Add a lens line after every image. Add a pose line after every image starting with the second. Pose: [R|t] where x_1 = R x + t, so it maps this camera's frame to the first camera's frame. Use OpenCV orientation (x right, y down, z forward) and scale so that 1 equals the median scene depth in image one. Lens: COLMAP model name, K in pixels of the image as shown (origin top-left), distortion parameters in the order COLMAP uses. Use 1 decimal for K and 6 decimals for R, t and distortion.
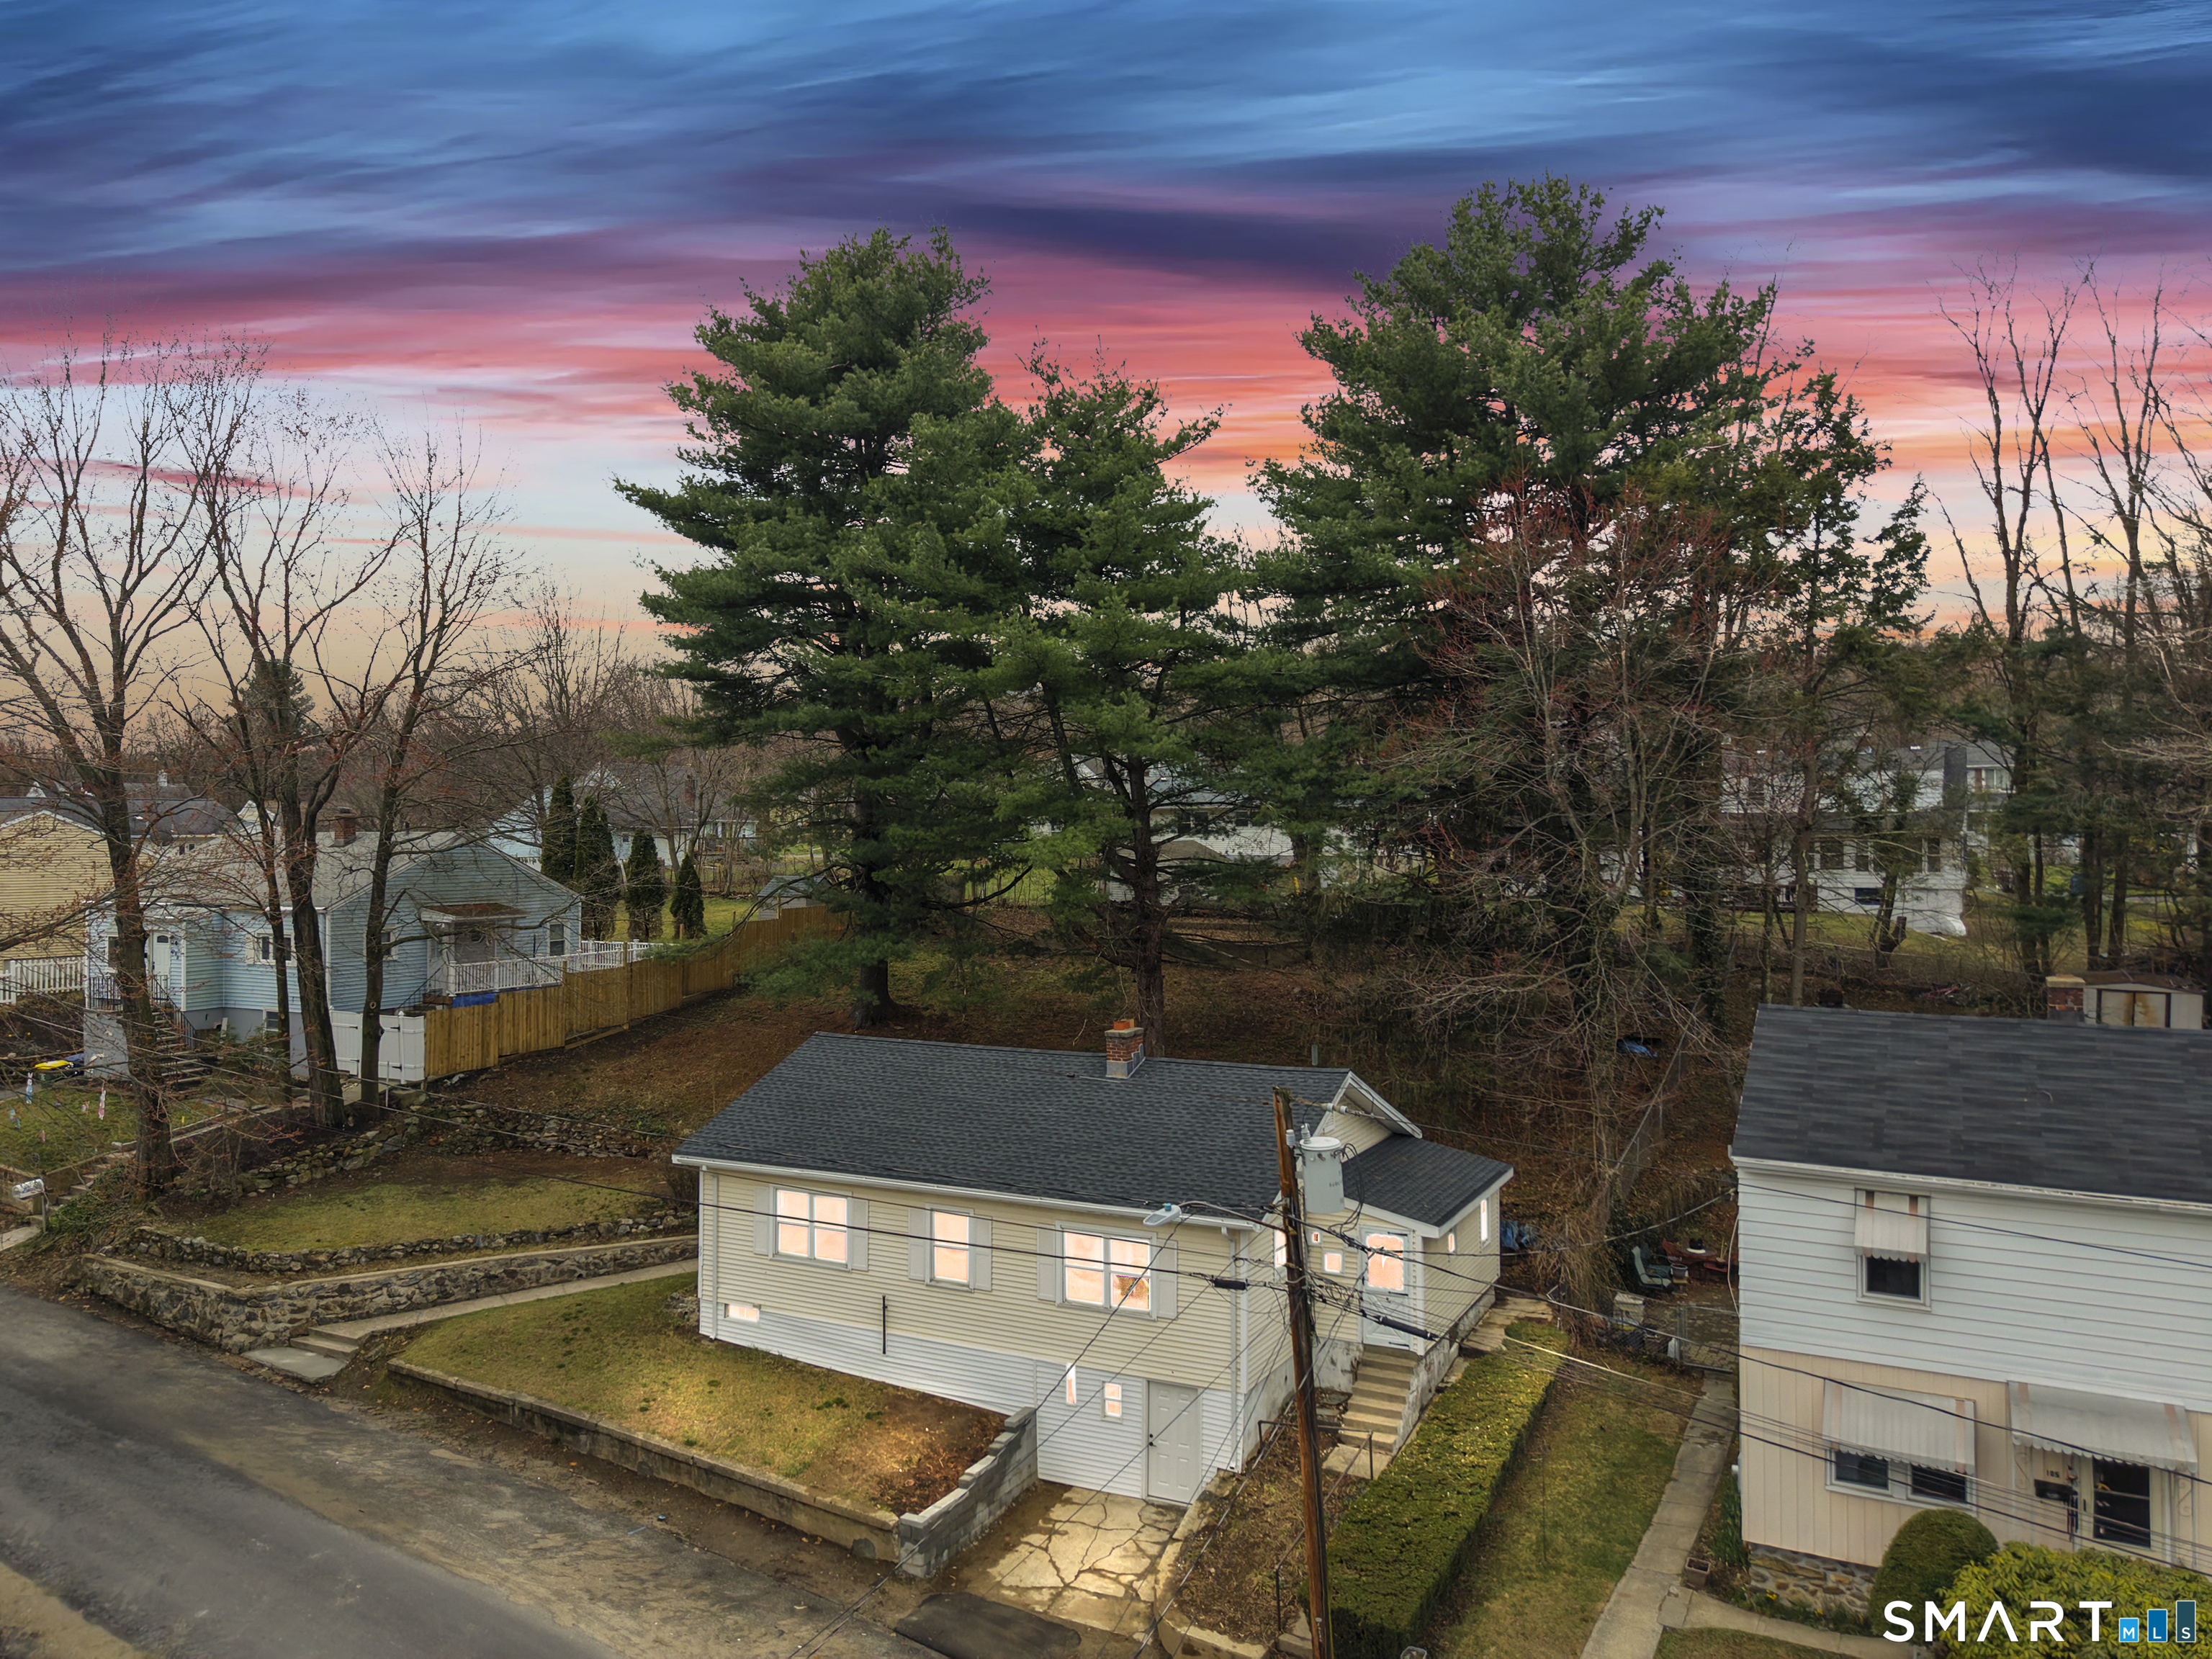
lens RADIAL K [[1606.3, 0, 1002.6], [0, 1606.3, 968.1], [0, 0, 1]] dist [0.008692, -0.000733]
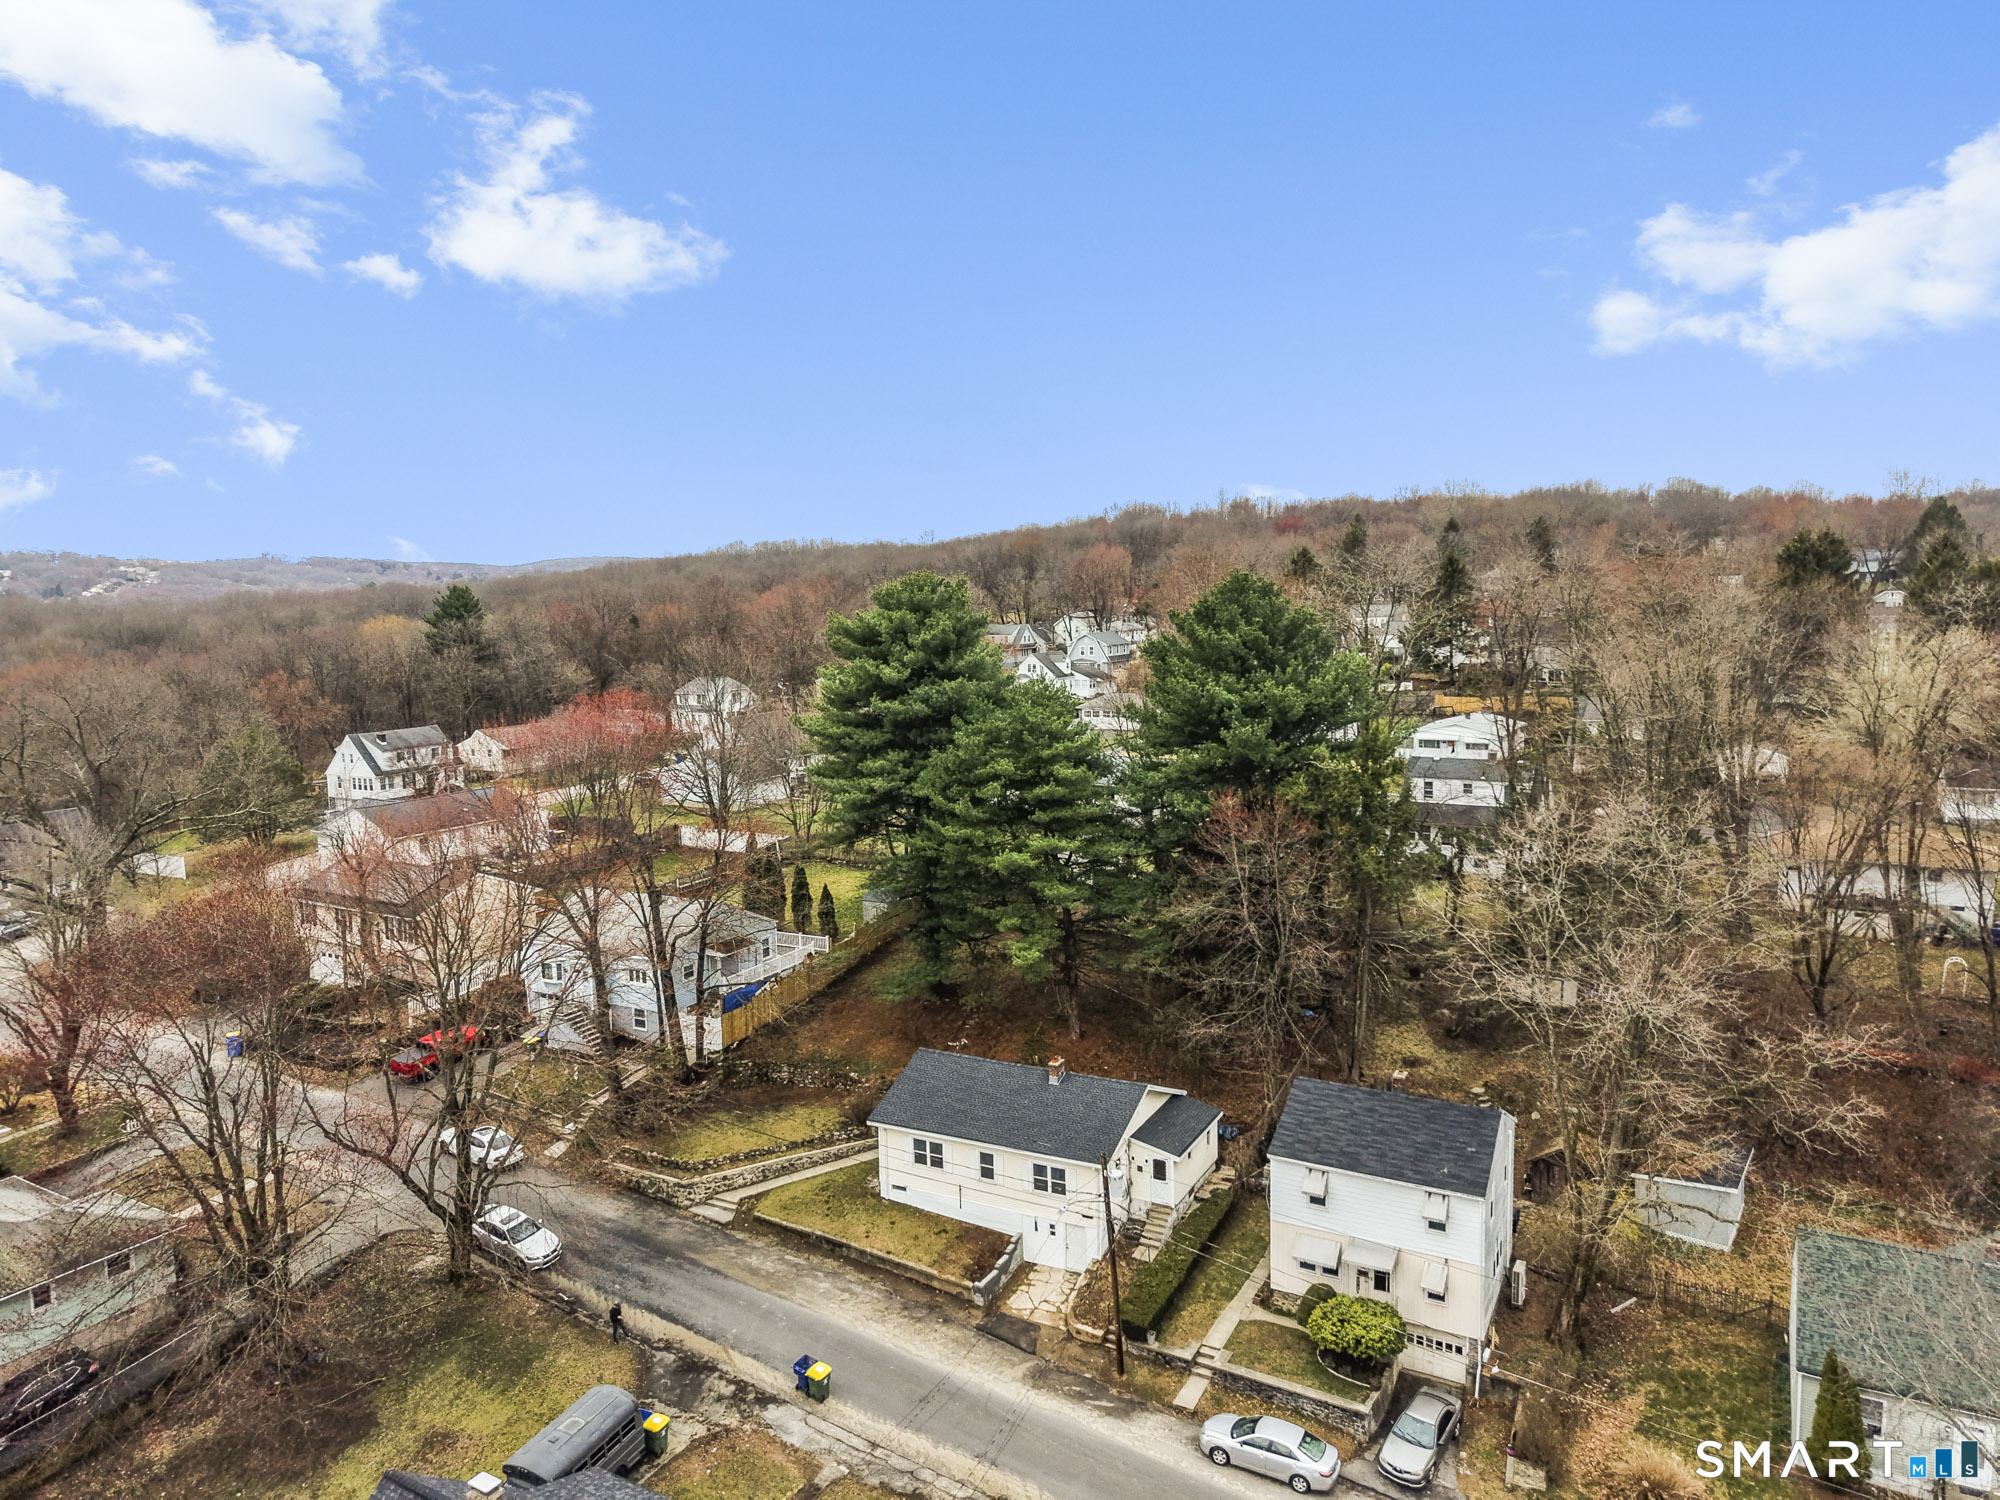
lens RADIAL K [[1351.4, 0, 1000.0], [0, 1351.4, 750.0], [0, 0, 1]] dist [0.006089, -0.006293]
pose [[0.999554, -0.026202, 0.014351, -0.025481], [0.025444, 0.998392, 0.050654, -0.598571], [-0.015655, -0.050267, 0.998613, -1.098670]]
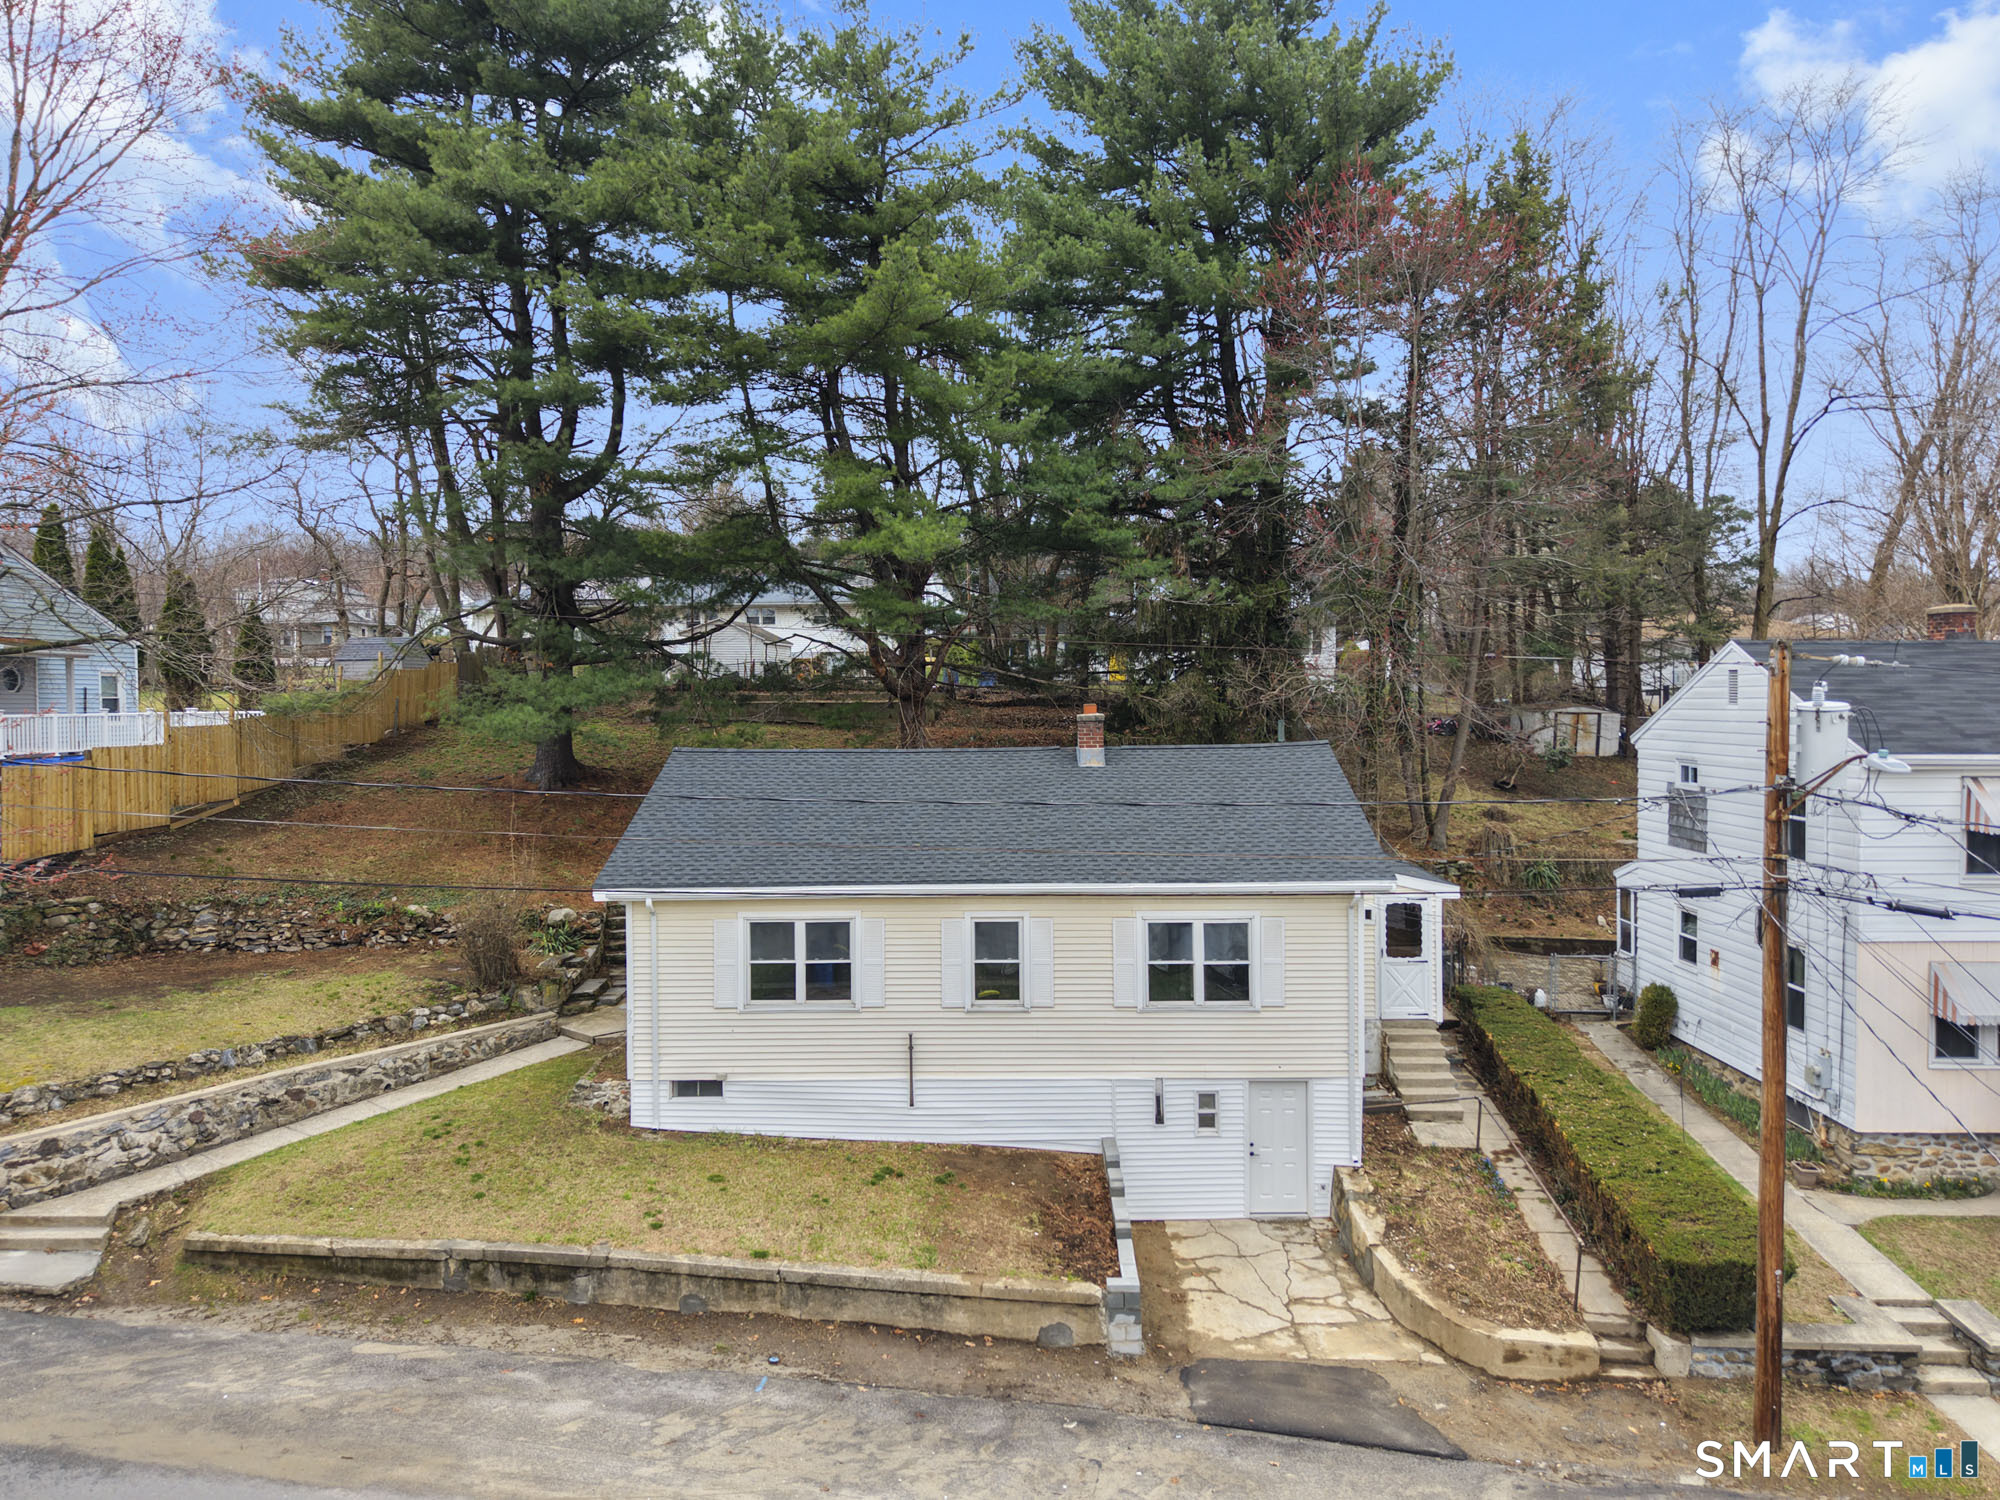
lens RADIAL K [[1387.1, 0, 1001.6], [0, 1387.1, 694.3], [0, 0, 1]] dist [0.011363, -0.008395]
pose [[0.881583, -0.008321, 0.471956, -0.389375], [0.044980, 0.996776, -0.066447, 0.080246], [-0.469881, 0.079807, 0.879115, 0.345312]]
